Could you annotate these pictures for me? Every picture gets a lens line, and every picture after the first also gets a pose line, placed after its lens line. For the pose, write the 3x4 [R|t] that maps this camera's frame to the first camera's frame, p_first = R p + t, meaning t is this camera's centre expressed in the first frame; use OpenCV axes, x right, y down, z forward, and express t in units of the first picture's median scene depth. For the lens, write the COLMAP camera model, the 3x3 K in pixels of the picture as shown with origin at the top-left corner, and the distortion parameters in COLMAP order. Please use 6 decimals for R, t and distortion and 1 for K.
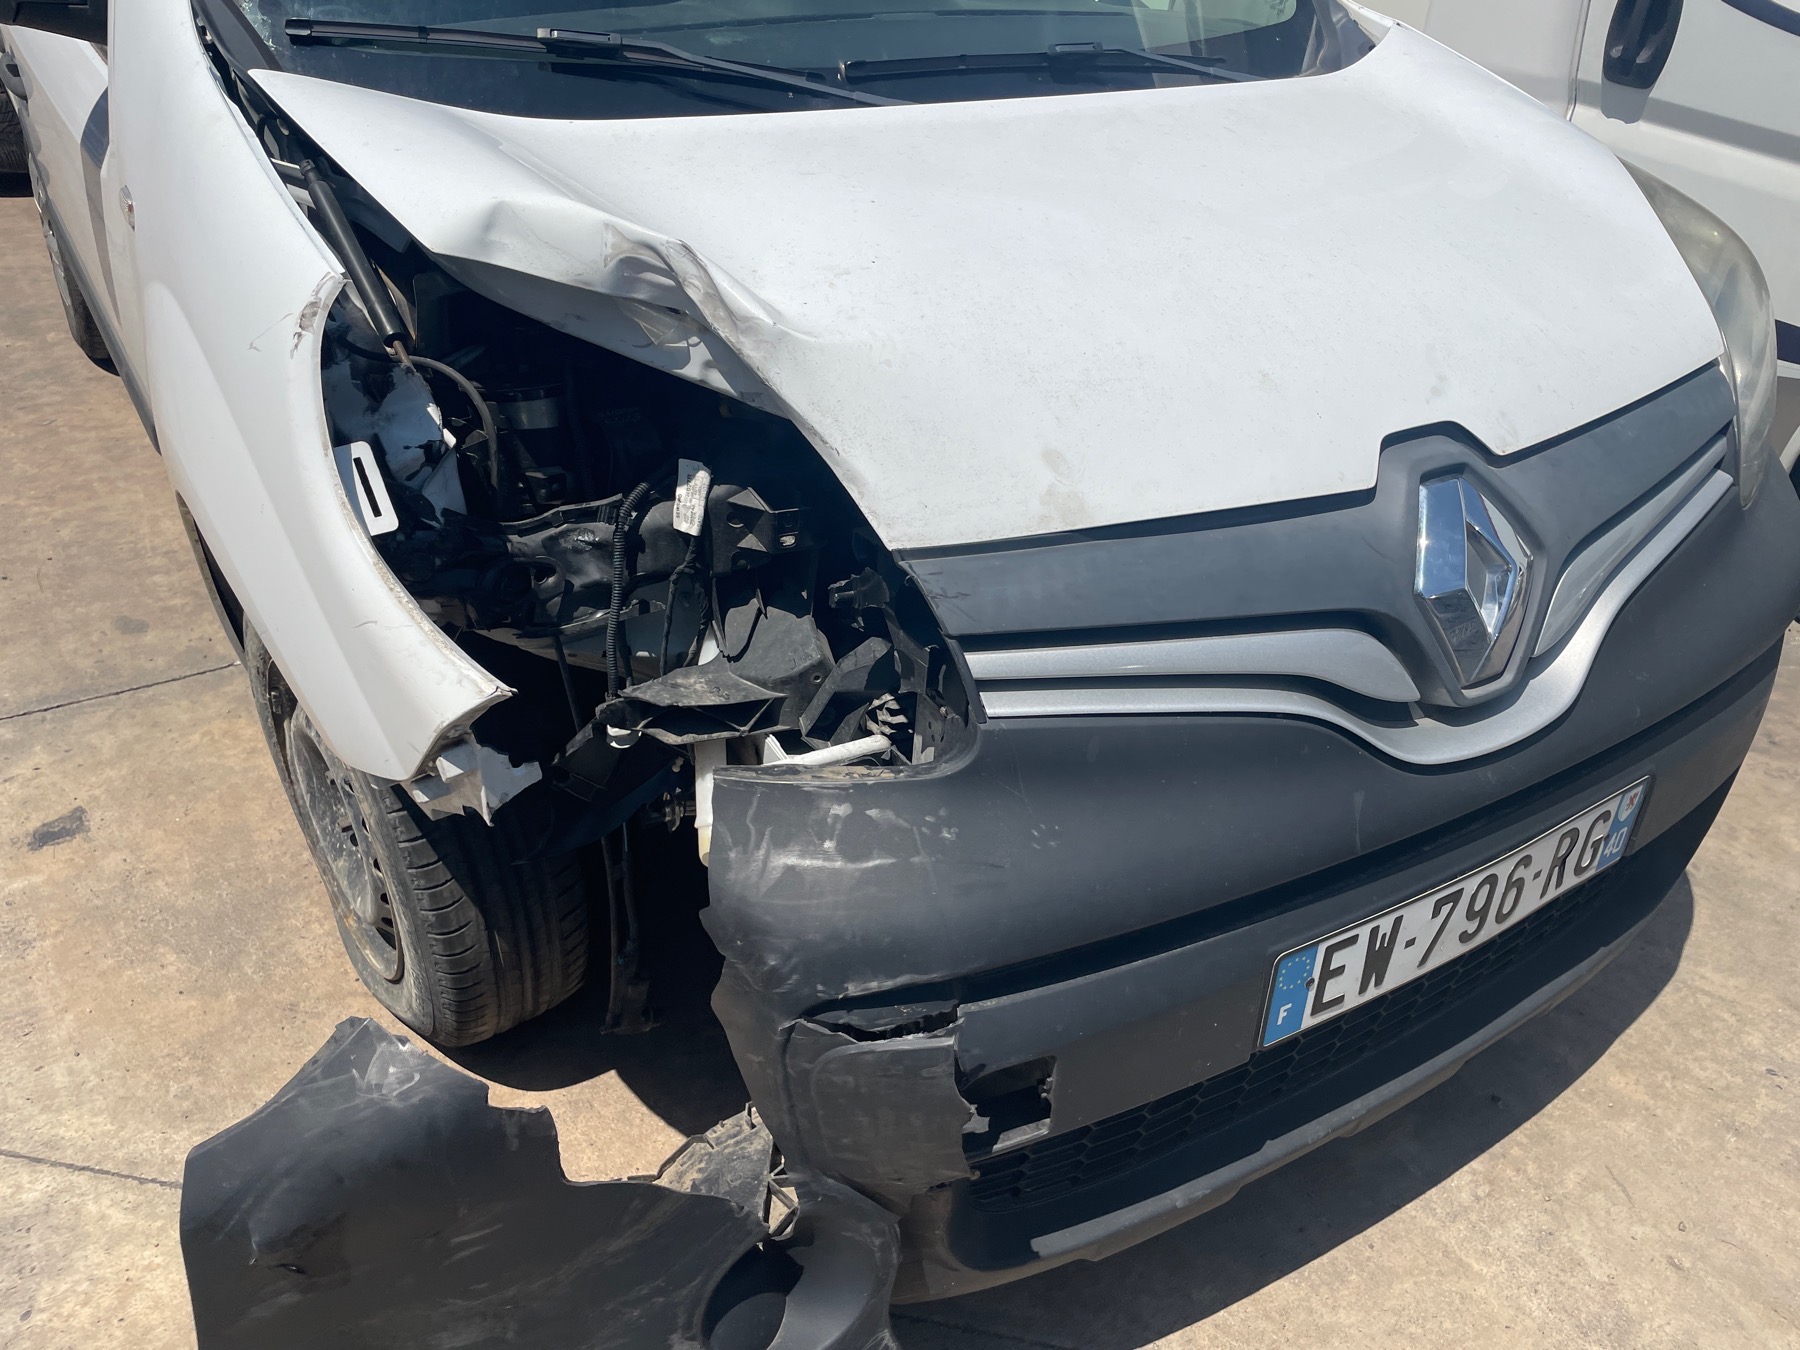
lens RADIAL K [[1359.3, 0, 899.2], [0, 1359.3, 682.2], [0, 0, 1]] dist [0.085749, -0.116524]
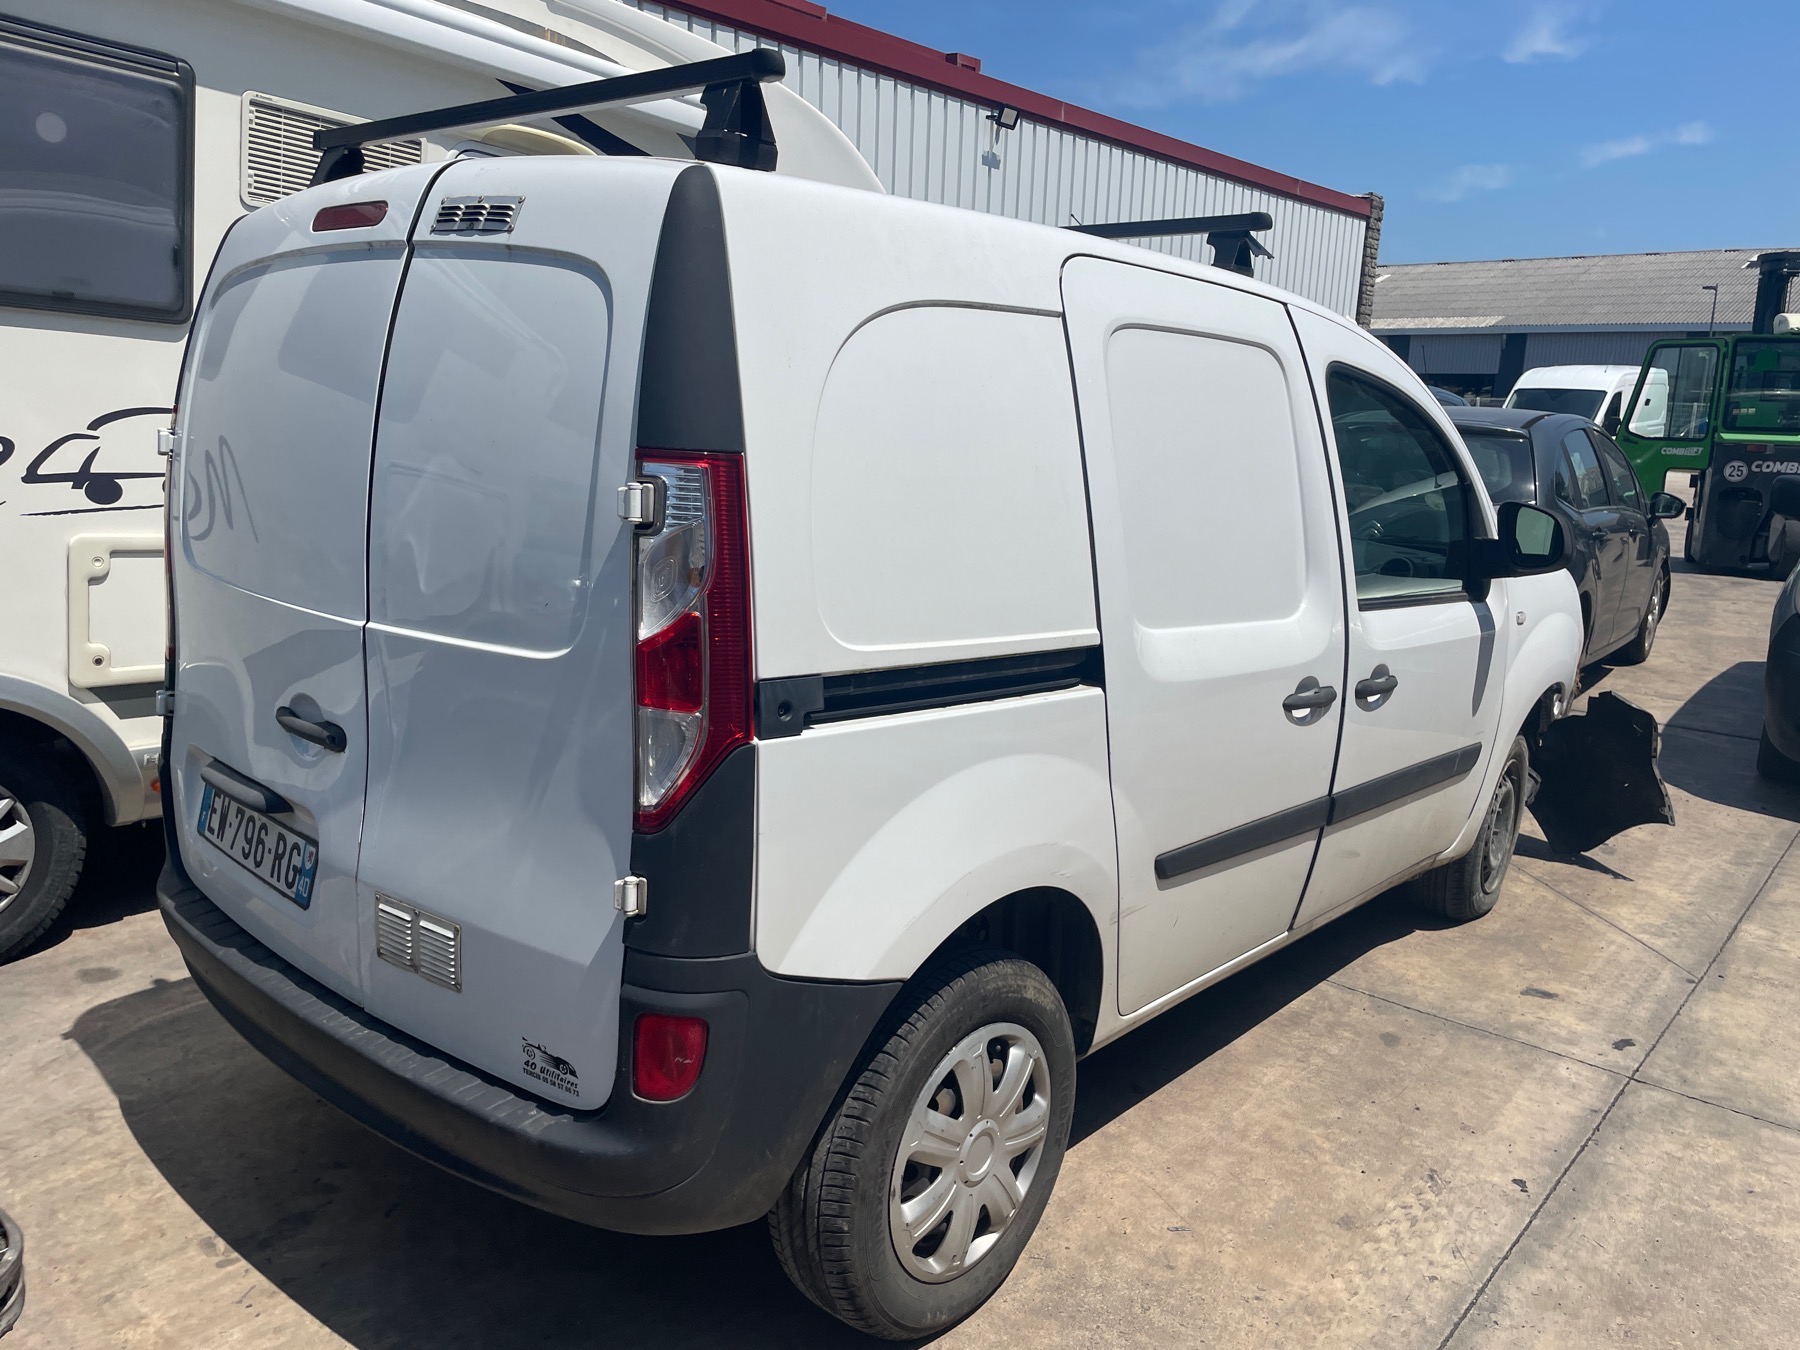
lens RADIAL K [[1359.3, 0, 899.2], [0, 1359.3, 682.2], [0, 0, 1]] dist [0.085749, -0.116524]
pose [[-0.276150, -0.262311, 0.924626, -2.512297], [0.479123, 0.796403, 0.369031, -1.664215], [-0.833176, 0.544917, -0.094247, 2.132940]]
